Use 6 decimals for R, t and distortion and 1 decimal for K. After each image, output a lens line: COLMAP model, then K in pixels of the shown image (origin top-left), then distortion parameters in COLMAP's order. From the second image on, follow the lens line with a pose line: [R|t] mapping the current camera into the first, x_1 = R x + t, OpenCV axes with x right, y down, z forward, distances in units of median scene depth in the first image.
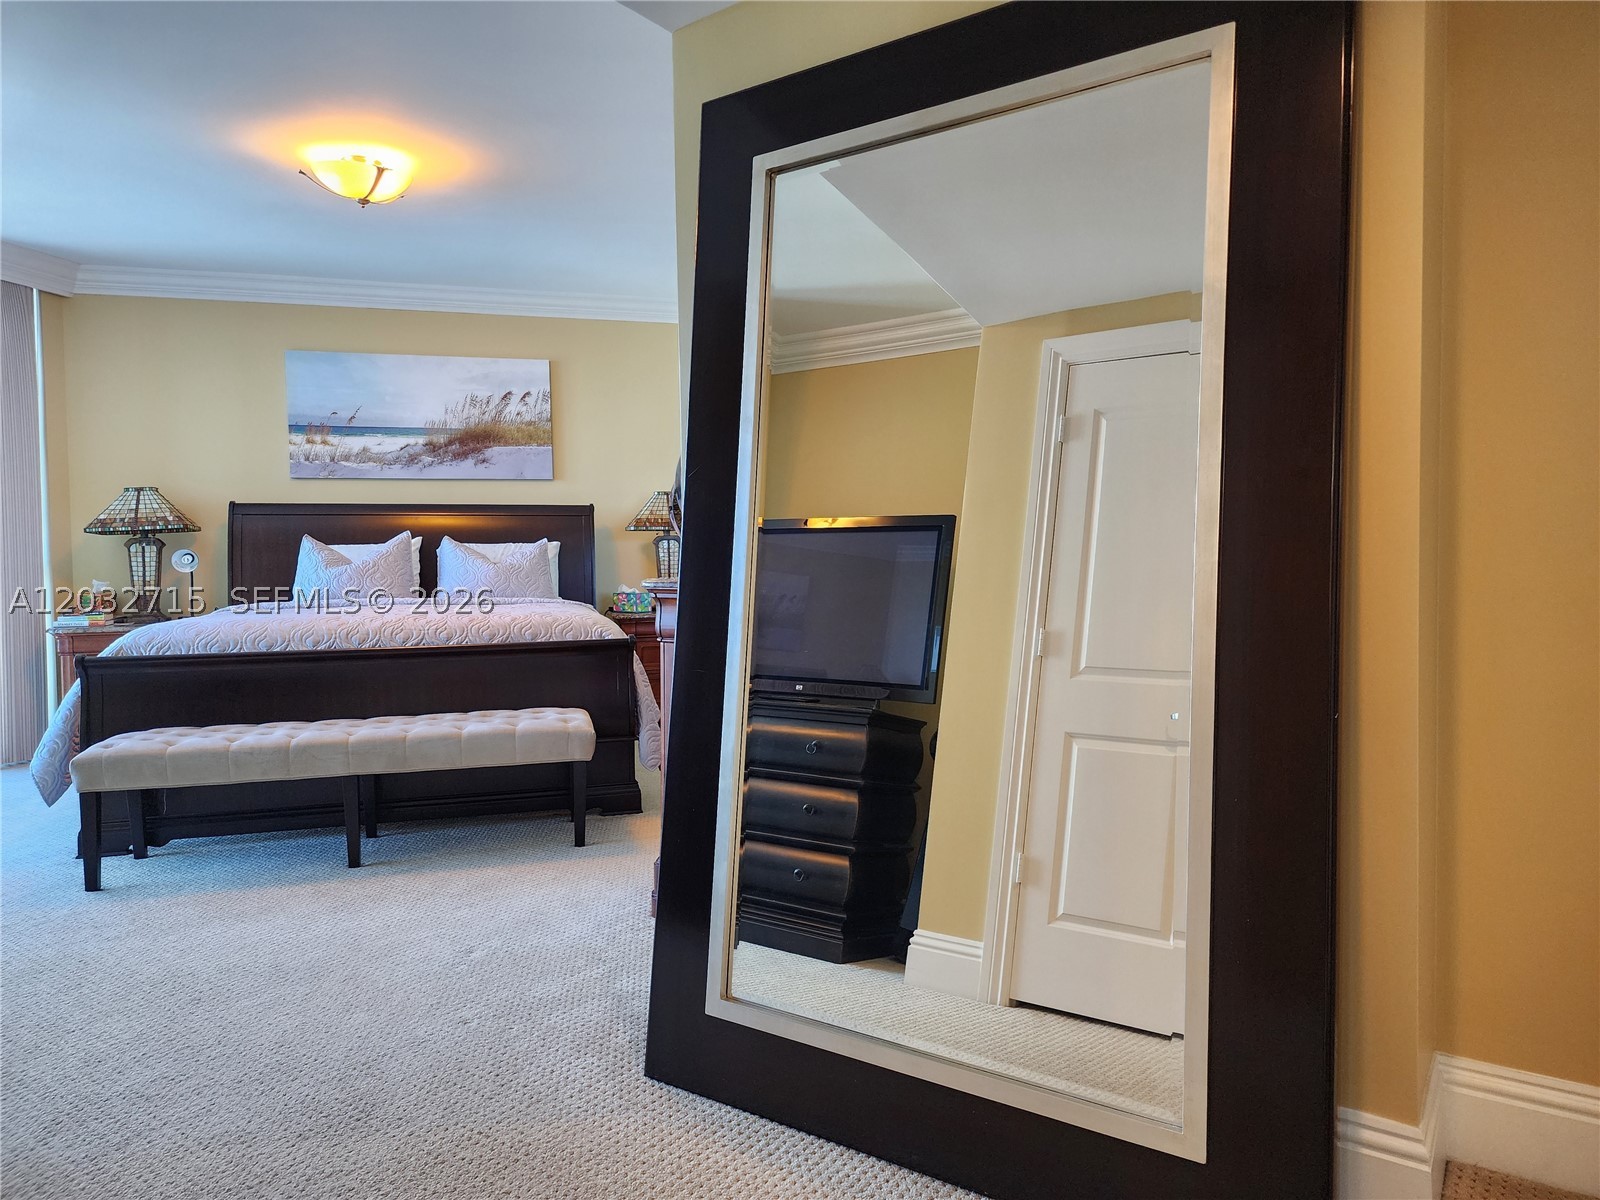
lens RADIAL K [[1056.3, 0, 789.7], [0, 1056.3, 602.7], [0, 0, 1]] dist [0.040852, -0.017917]
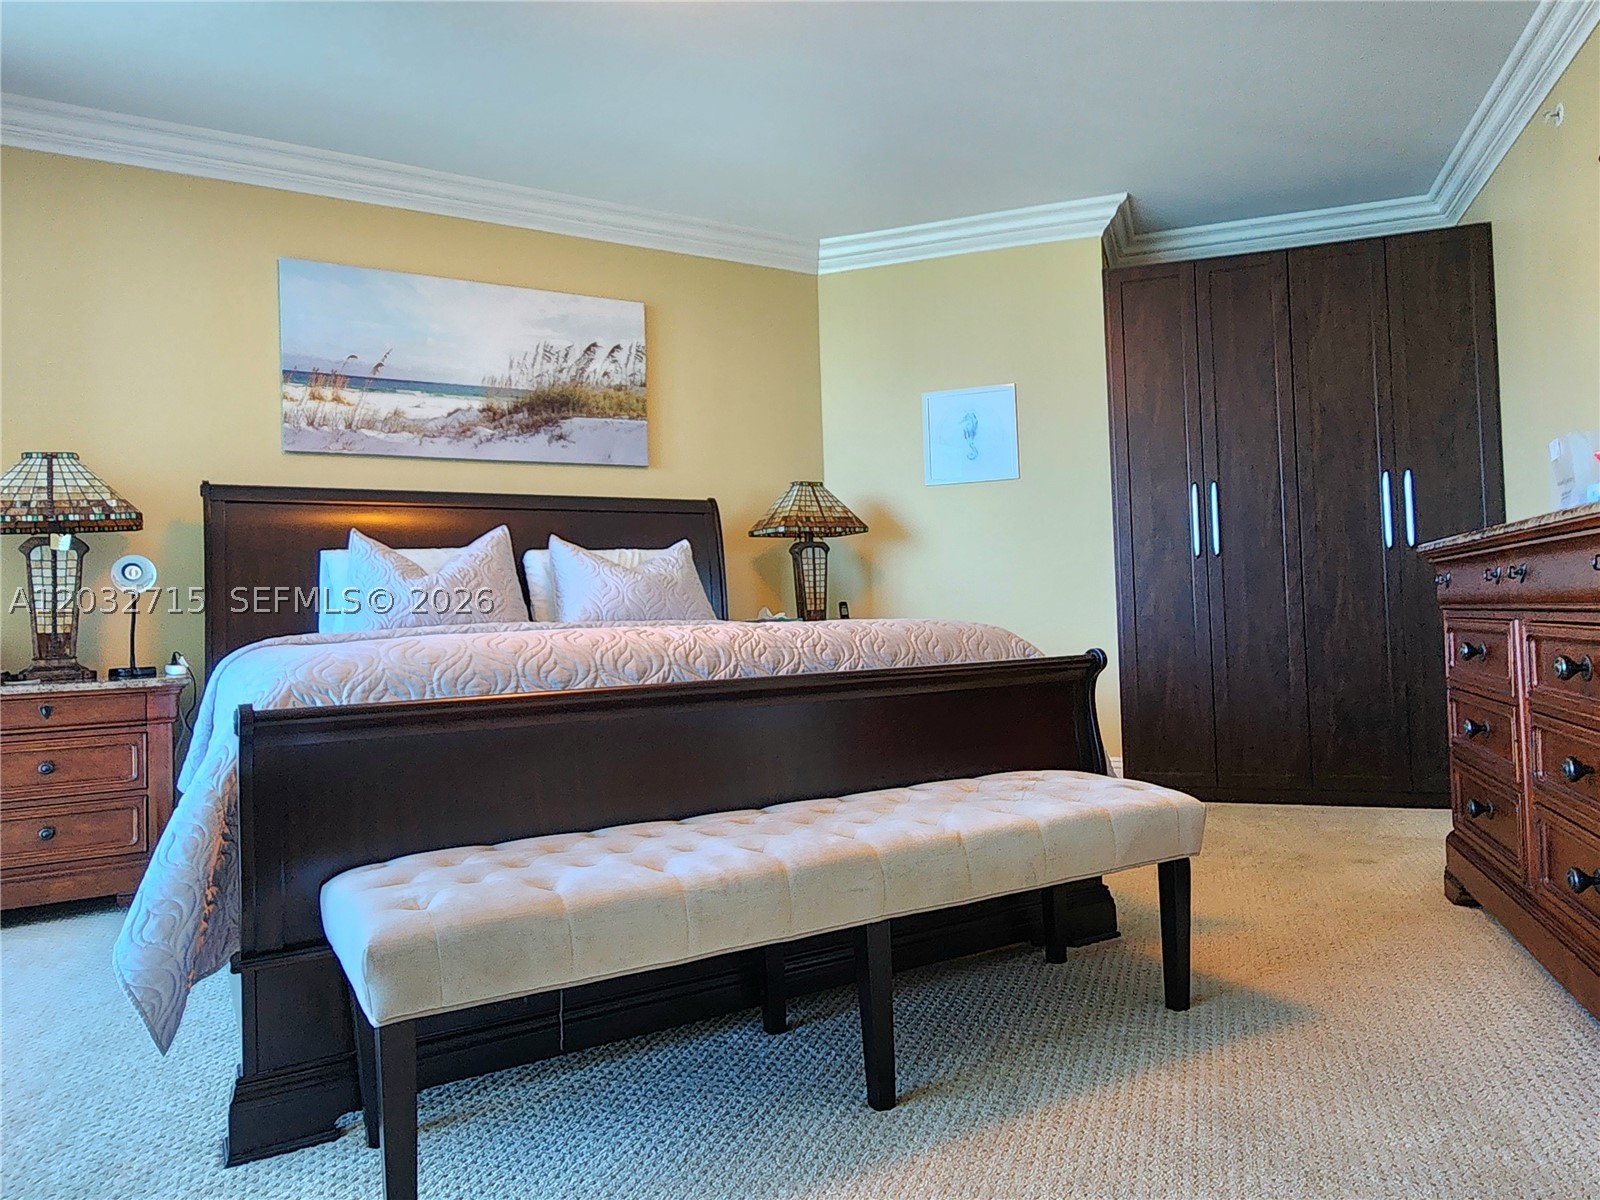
lens RADIAL K [[1060.2, 0, 802.1], [0, 1060.2, 588.9], [0, 0, 1]] dist [0.017776, -0.004762]
pose [[0.965938, -0.017318, 0.258192, -0.324392], [0.037056, 0.996732, -0.071777, 0.024014], [-0.256105, 0.078900, 0.963424, 0.293535]]
